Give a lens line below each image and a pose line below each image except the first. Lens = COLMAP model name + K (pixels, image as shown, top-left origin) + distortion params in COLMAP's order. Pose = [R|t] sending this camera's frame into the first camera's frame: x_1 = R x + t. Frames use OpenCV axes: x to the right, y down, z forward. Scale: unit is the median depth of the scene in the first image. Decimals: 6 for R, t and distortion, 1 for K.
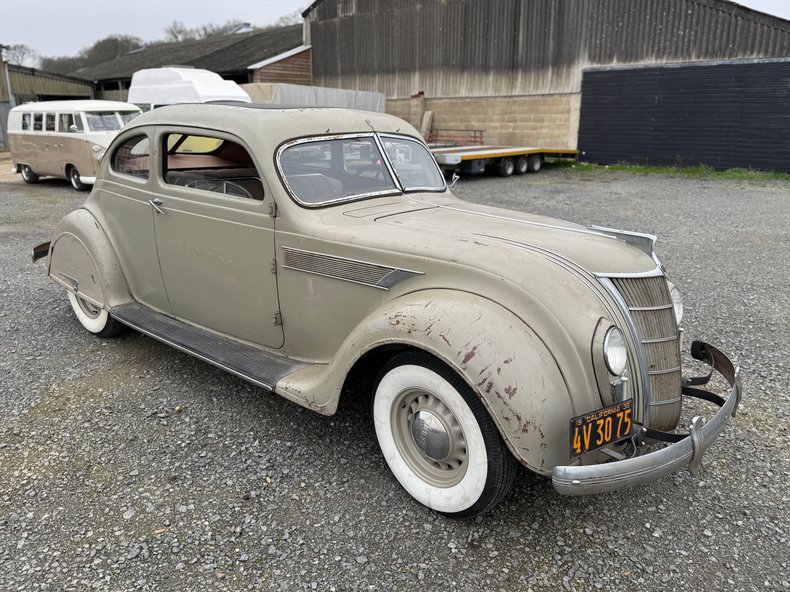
lens RADIAL K [[600.3, 0, 398.8], [0, 600.3, 298.0], [0, 0, 1]] dist [0.068513, -0.084090]
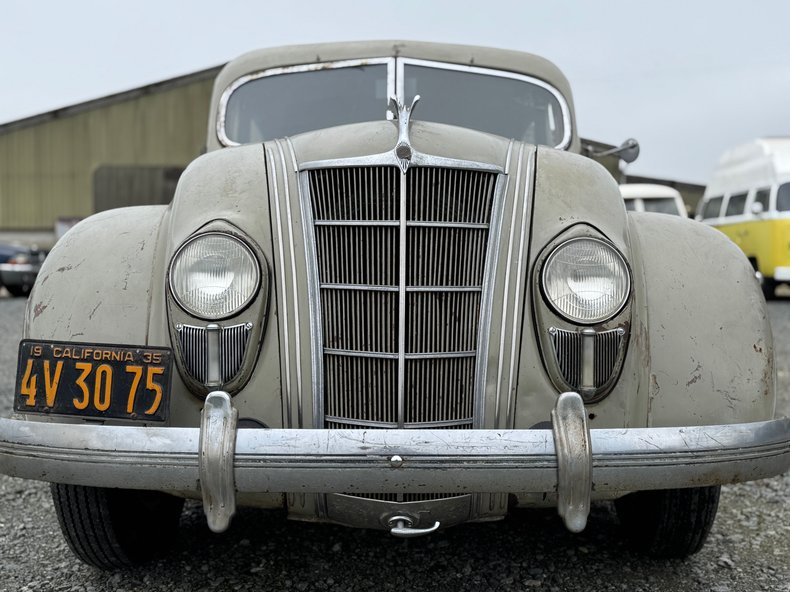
lens RADIAL K [[952.3, 0, 409.5], [0, 952.3, 305.5], [0, 0, 1]] dist [0.074173, 0.000000]
pose [[0.663075, 0.032168, -0.747861, 0.836475], [-0.210428, 0.966798, -0.144986, 0.150628], [0.718367, 0.253508, 0.647829, 0.435977]]
